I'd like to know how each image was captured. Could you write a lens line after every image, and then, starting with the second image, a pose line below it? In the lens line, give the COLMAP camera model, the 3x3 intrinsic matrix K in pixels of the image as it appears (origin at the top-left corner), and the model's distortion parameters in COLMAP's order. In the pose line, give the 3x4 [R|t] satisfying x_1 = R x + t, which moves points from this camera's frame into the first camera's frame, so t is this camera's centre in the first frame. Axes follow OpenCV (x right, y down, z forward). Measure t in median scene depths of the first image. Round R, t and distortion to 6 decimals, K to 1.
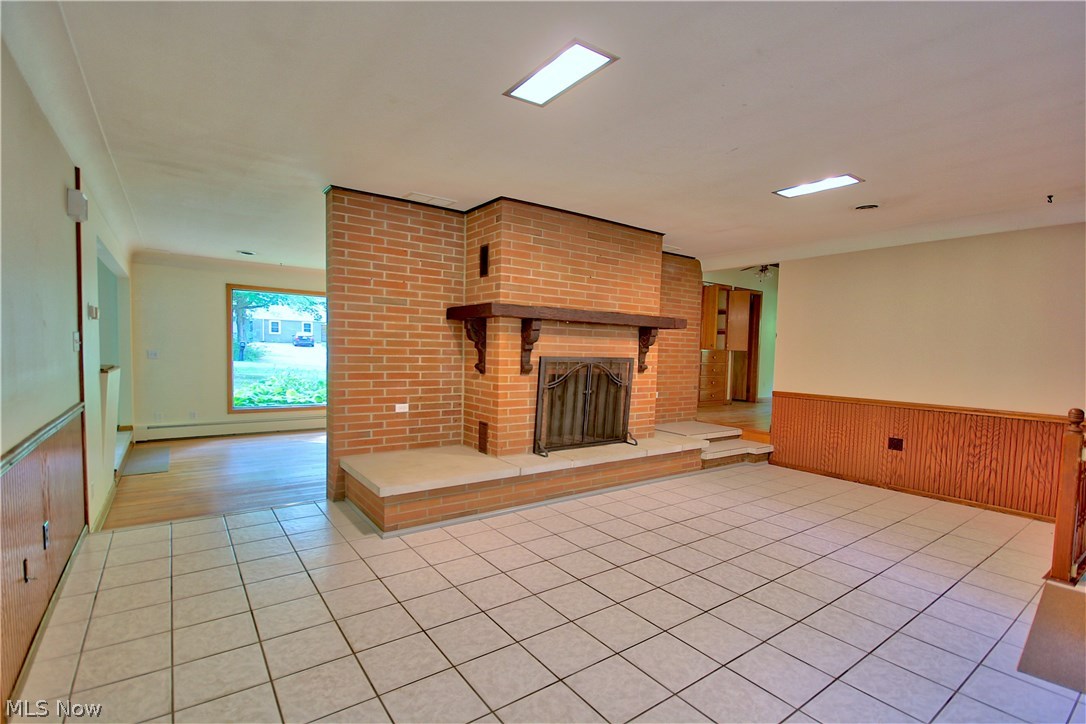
lens RADIAL K [[502.6, 0, 544.1], [0, 502.6, 363.9], [0, 0, 1]] dist [-0.001596, -0.000619]
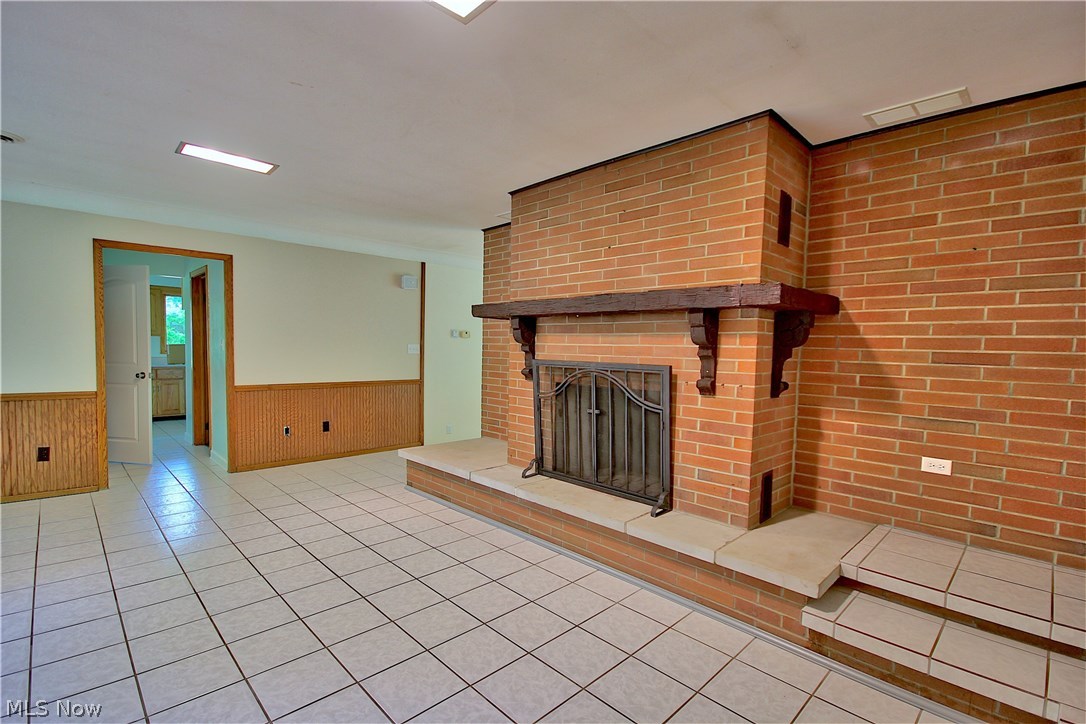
lens RADIAL K [[502.6, 0, 545.4], [0, 502.6, 368.2], [0, 0, 1]] dist [-0.001596, -0.000619]
pose [[0.148776, 0.011899, -0.988799, 0.761423], [-0.055588, 0.998447, 0.003651, -0.003645], [0.987307, 0.054422, 0.149207, 0.811871]]
